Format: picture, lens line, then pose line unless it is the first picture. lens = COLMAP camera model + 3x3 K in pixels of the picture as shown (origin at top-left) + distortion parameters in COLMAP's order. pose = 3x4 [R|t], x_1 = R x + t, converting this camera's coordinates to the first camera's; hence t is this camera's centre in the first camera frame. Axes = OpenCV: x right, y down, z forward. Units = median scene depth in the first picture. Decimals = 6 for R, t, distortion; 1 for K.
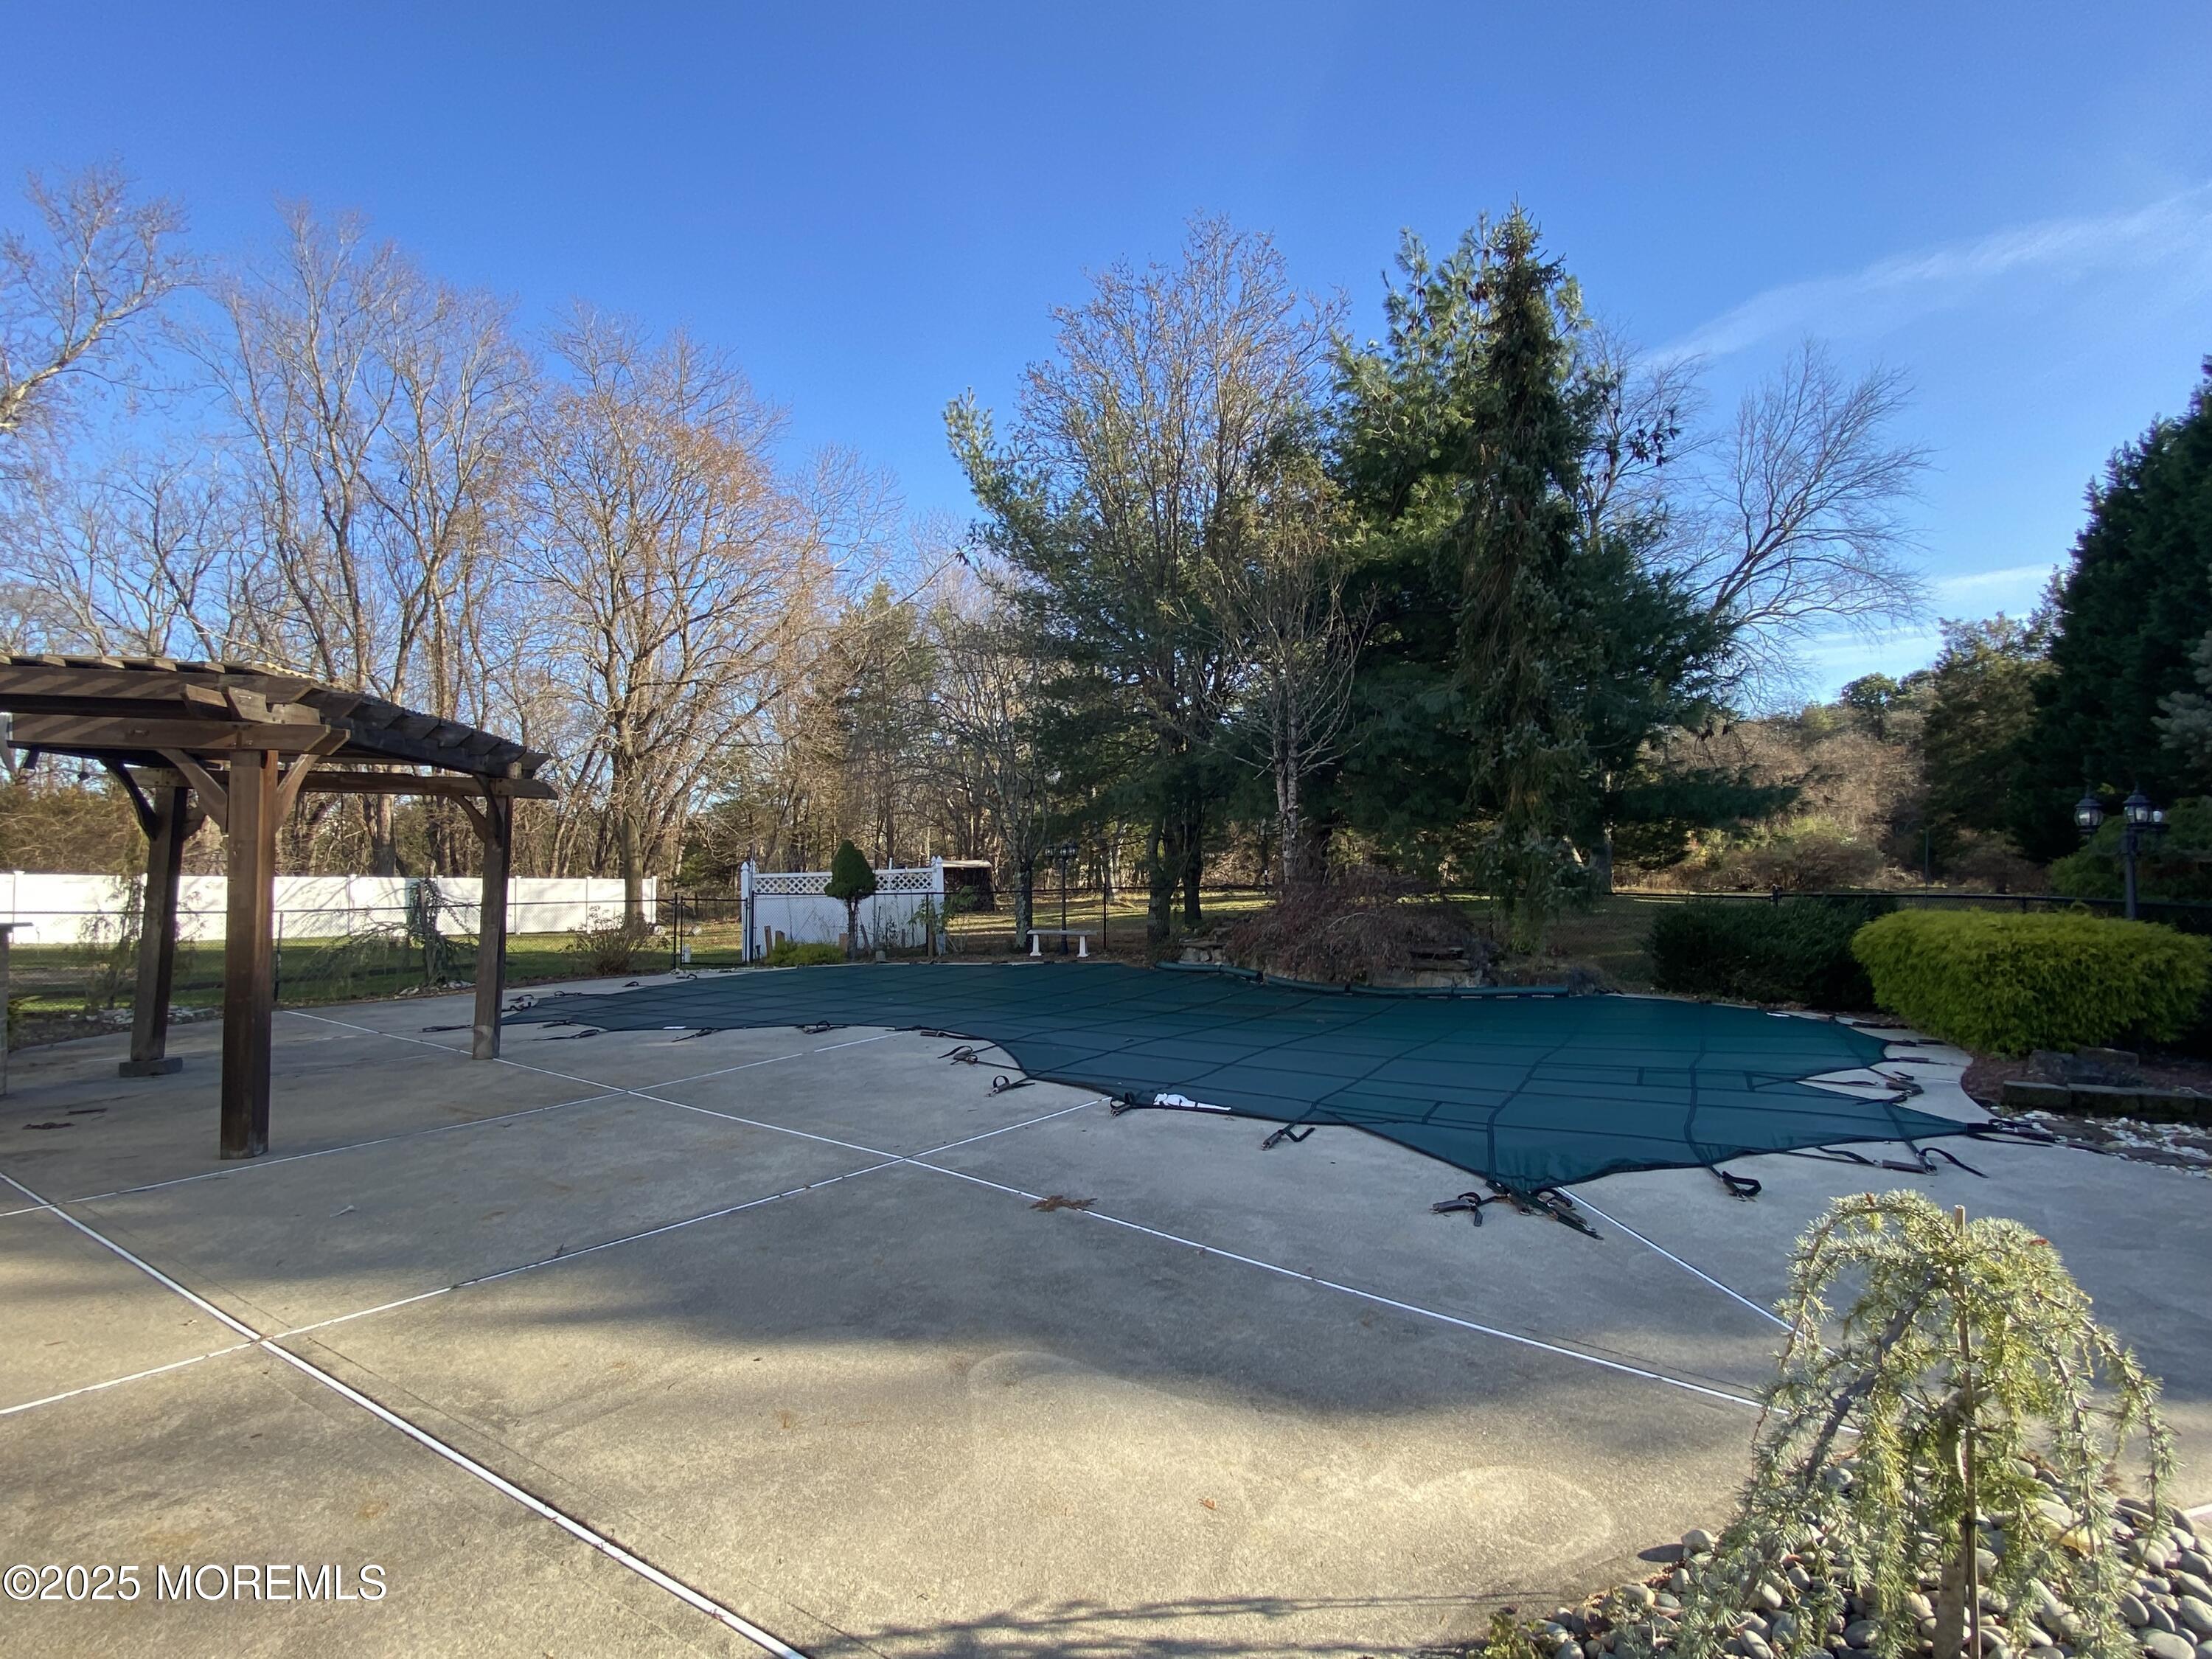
lens RADIAL K [[1021.8, 0, 1096.8], [0, 1021.8, 837.5], [0, 0, 1]] dist [0.038432, -0.032870]
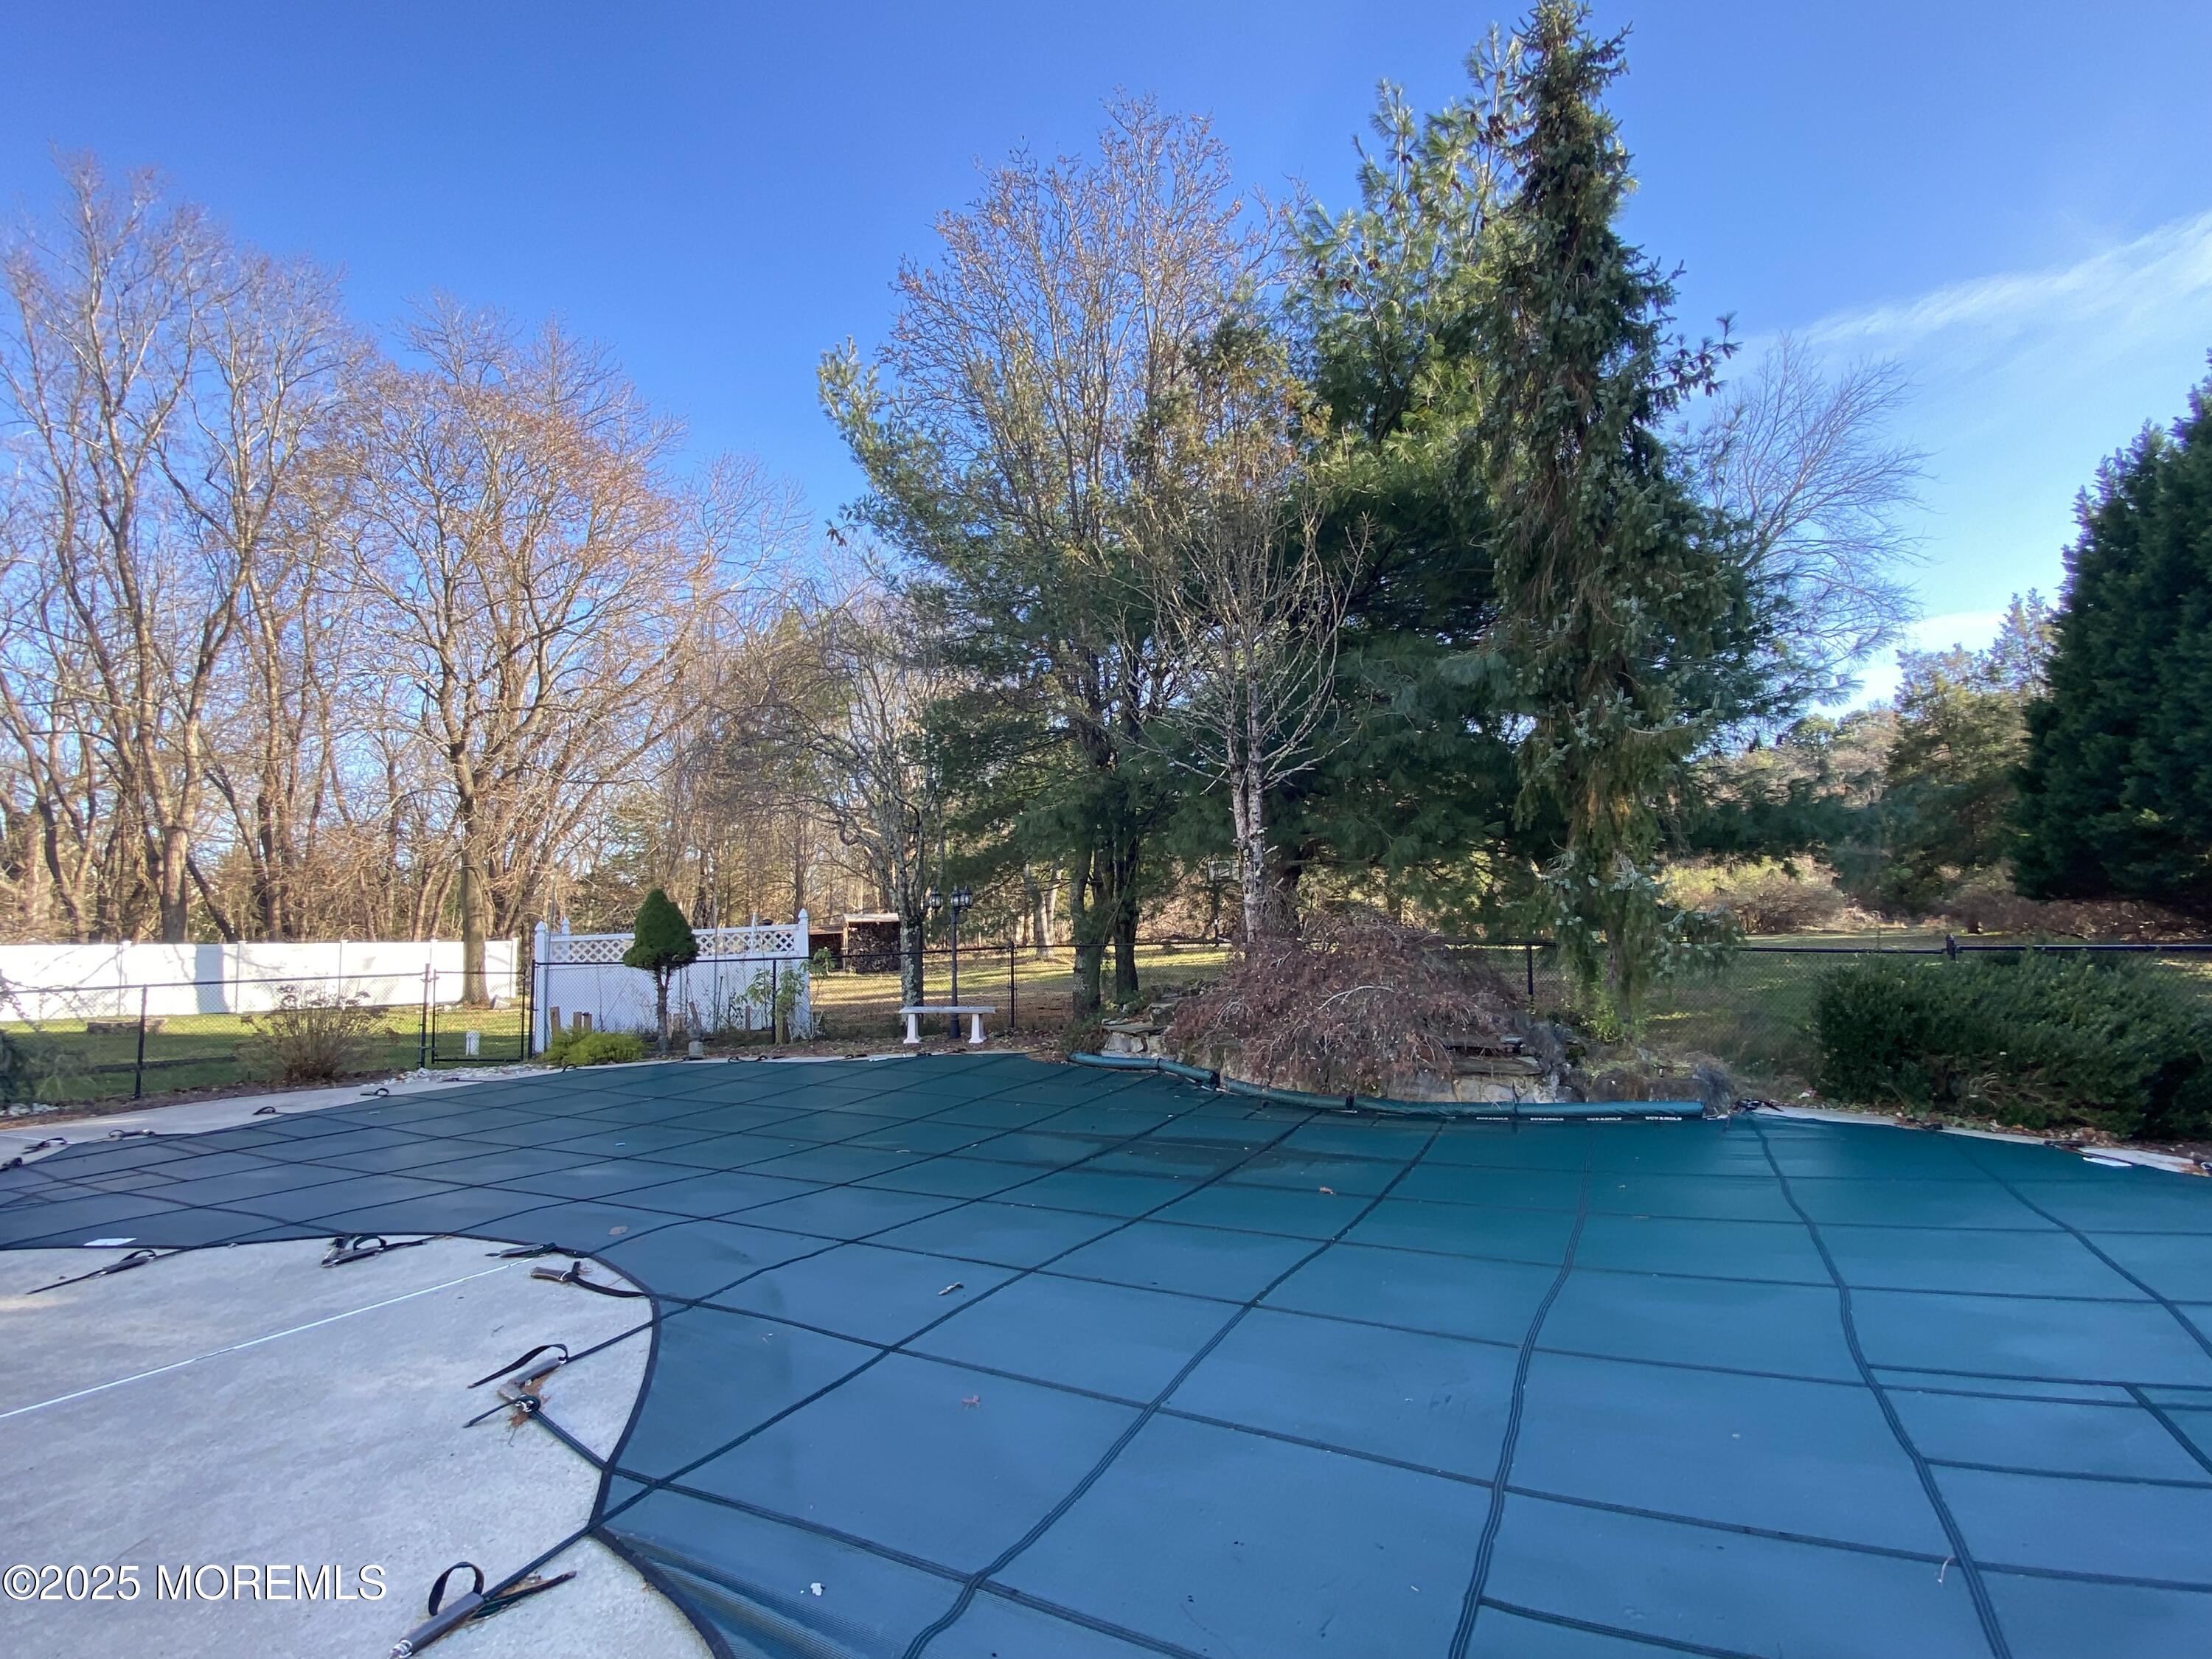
lens RADIAL K [[1015.8, 0, 1101.2], [0, 1015.8, 831.7], [0, 0, 1]] dist [0.031042, -0.028241]
pose [[0.998500, -0.009880, 0.053855, 0.044662], [0.012869, 0.998379, -0.055449, 0.007397], [-0.053220, 0.056059, 0.997008, 0.292830]]
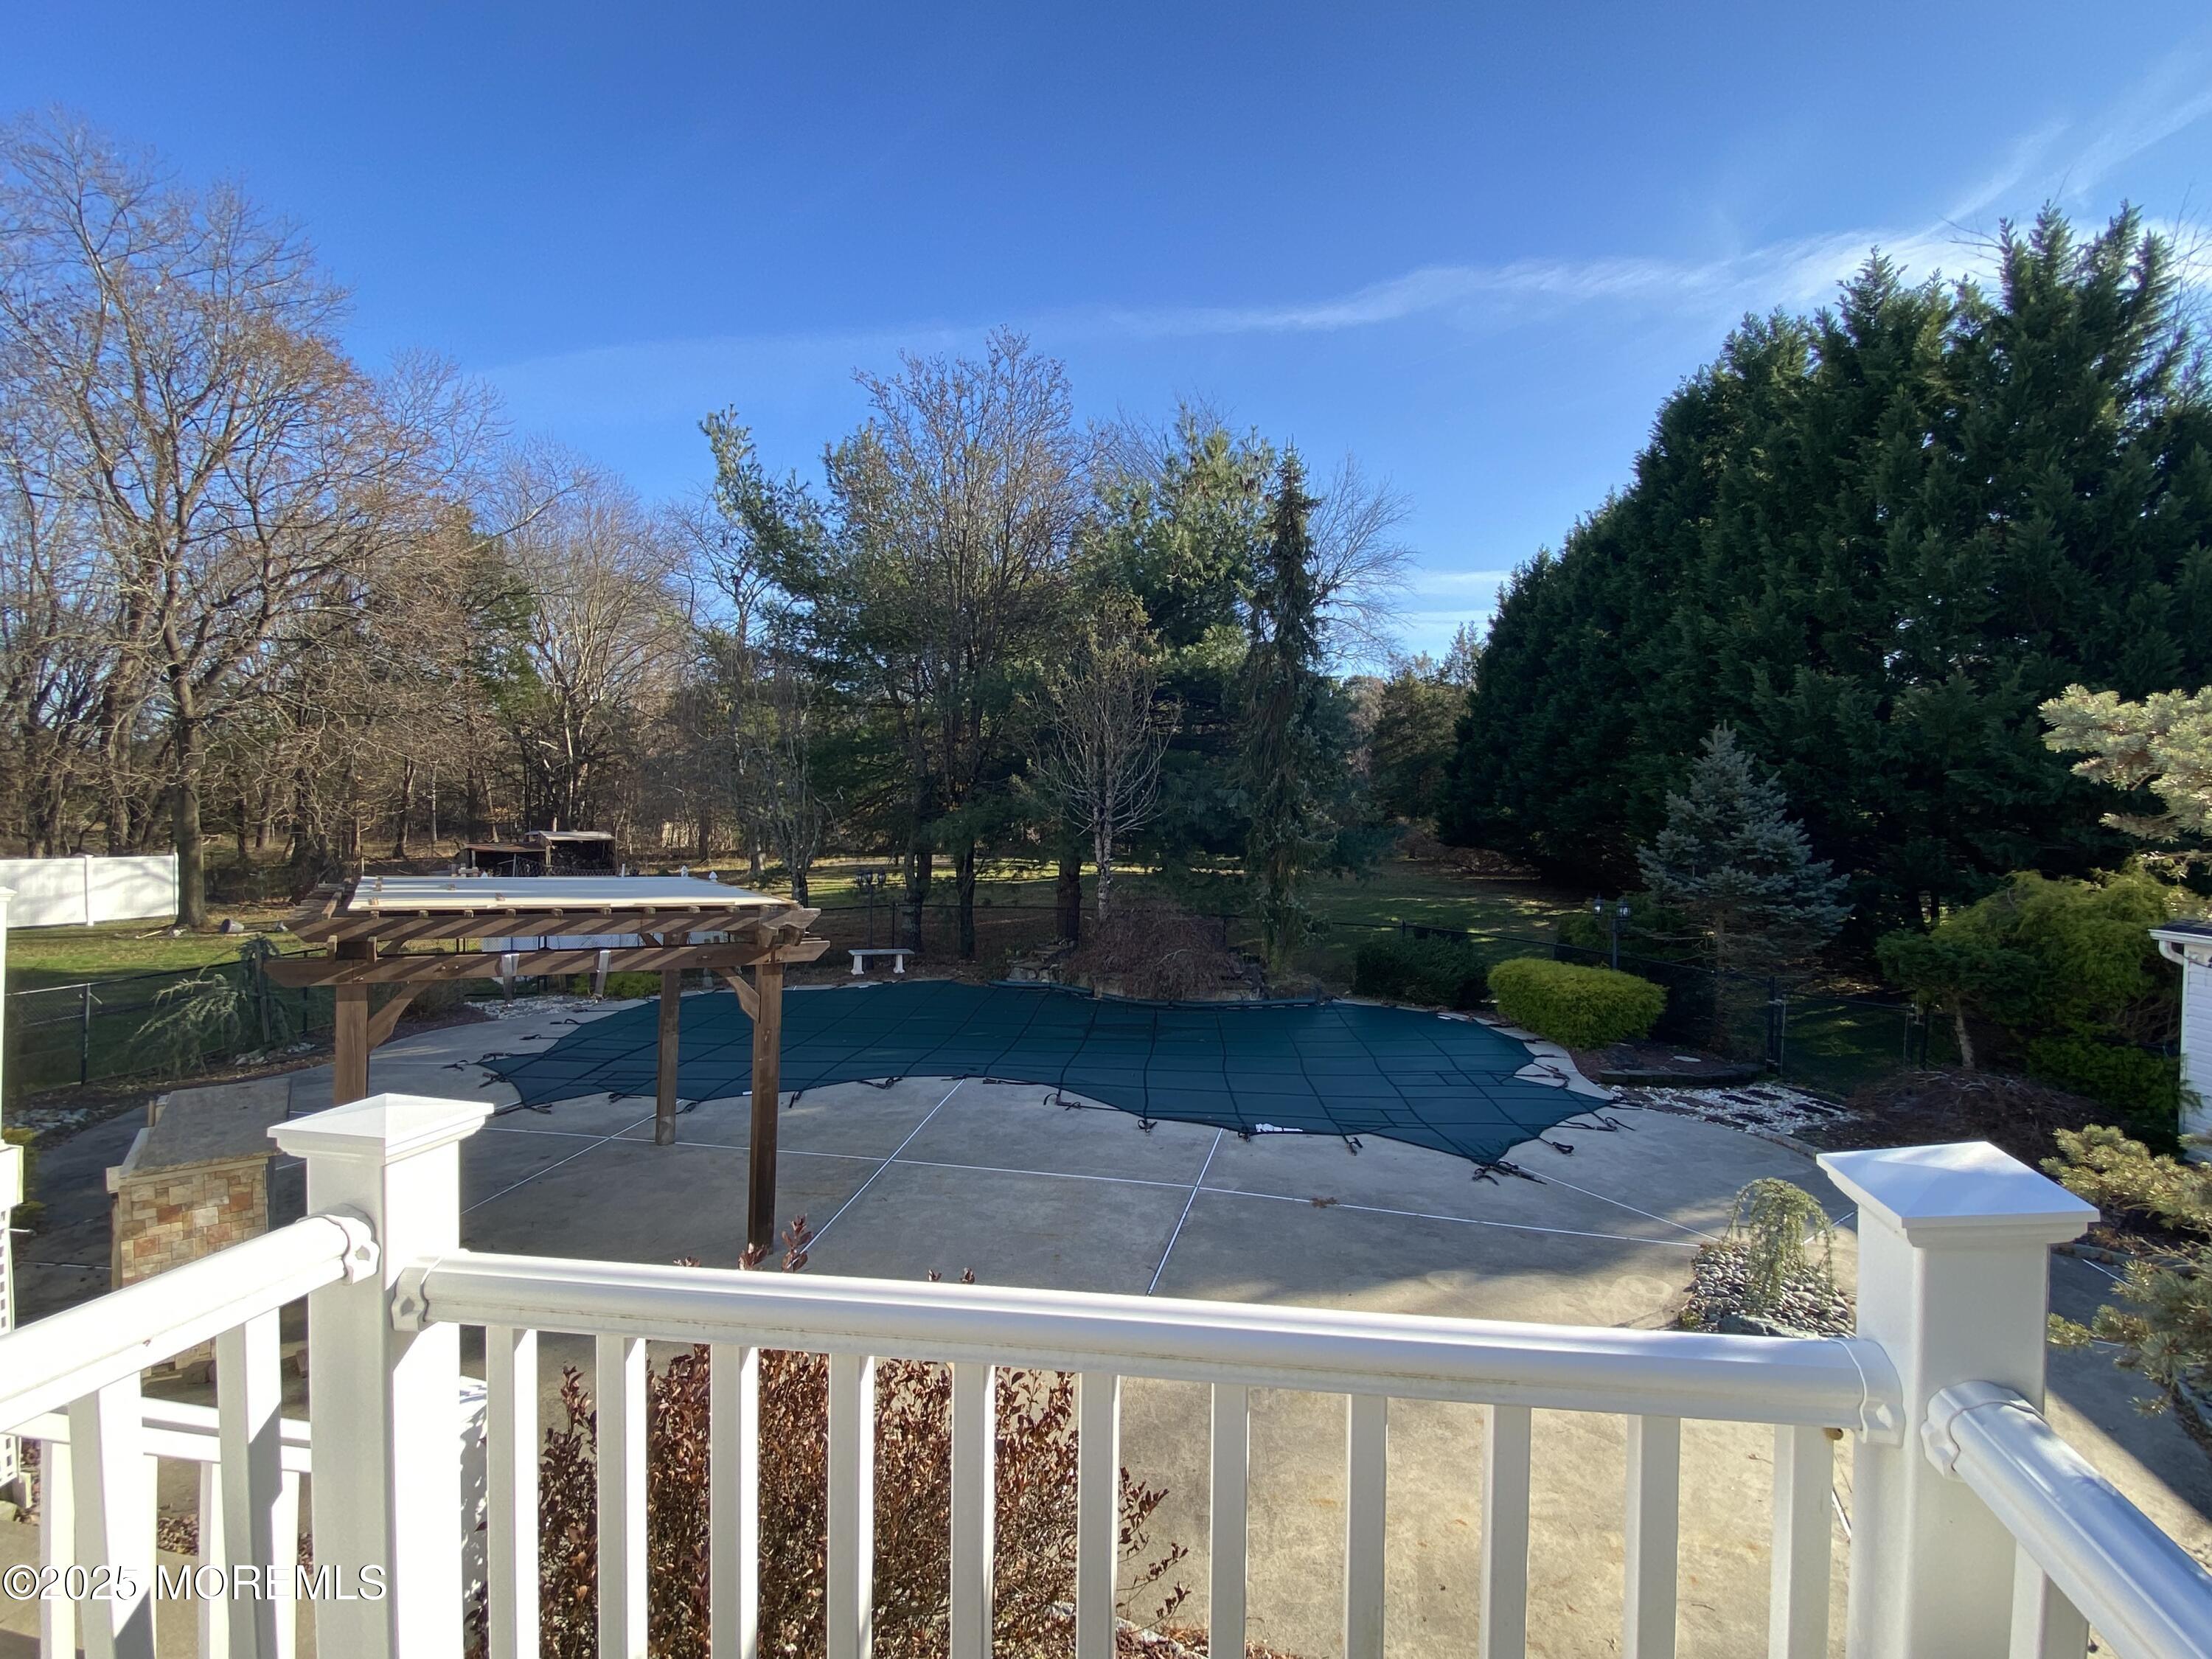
lens RADIAL K [[1035.8, 0, 1086.6], [0, 1035.8, 836.9], [0, 0, 1]] dist [0.048347, -0.046711]
pose [[0.899120, 0.005901, 0.437663, -0.388429], [-0.034222, 0.997796, 0.056852, -0.127219], [-0.436362, -0.066094, 0.897340, -0.155945]]
